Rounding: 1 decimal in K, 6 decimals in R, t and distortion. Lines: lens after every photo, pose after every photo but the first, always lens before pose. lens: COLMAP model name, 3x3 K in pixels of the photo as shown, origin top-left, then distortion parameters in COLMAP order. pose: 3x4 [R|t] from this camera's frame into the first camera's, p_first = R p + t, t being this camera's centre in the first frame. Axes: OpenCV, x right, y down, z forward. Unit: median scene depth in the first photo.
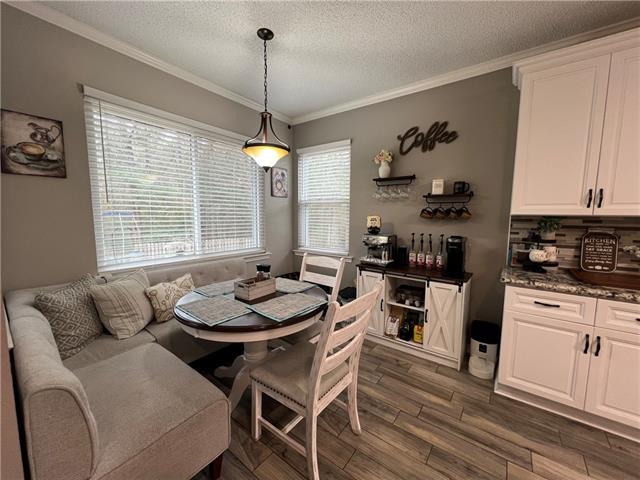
lens RADIAL K [[254.6, 0, 321.0], [0, 254.6, 240.2], [0, 0, 1]] dist [0.000071, -0.000065]
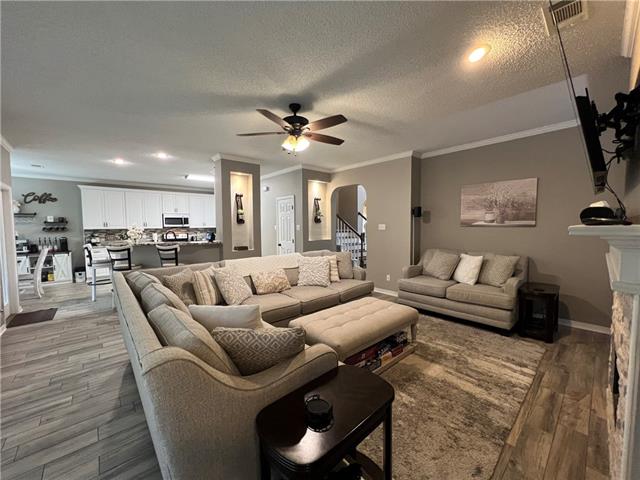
lens RADIAL K [[254.6, 0, 318.1], [0, 254.6, 238.5], [0, 0, 1]] dist [0.000071, -0.000065]
pose [[0.194894, -0.066236, 0.978585, -1.468291], [0.108193, 0.993080, 0.045669, 0.152145], [-0.974839, 0.096975, 0.200711, -2.022205]]
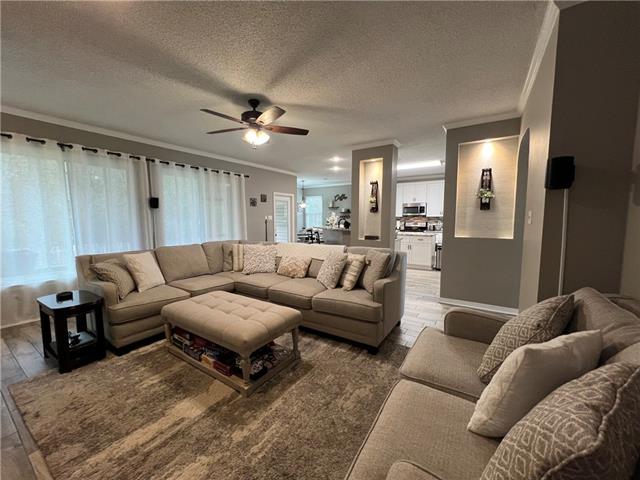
lens RADIAL K [[254.6, 0, 319.8], [0, 254.6, 239.7], [0, 0, 1]] dist [0.000071, -0.000065]
pose [[0.997371, -0.024573, 0.068176, -0.193522], [0.025075, 0.999664, -0.006511, 0.269821], [-0.067993, 0.008204, 0.997652, -2.921320]]
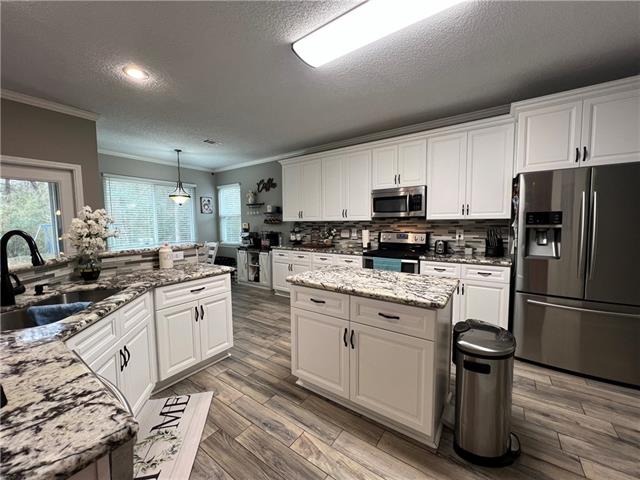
lens RADIAL K [[254.6, 0, 319.2], [0, 254.6, 238.6], [0, 0, 1]] dist [0.000071, -0.000065]
pose [[0.999427, -0.025340, 0.022436, 0.794863], [0.026025, 0.999188, -0.030759, 0.112502], [-0.021639, 0.031325, 0.999275, -1.091194]]
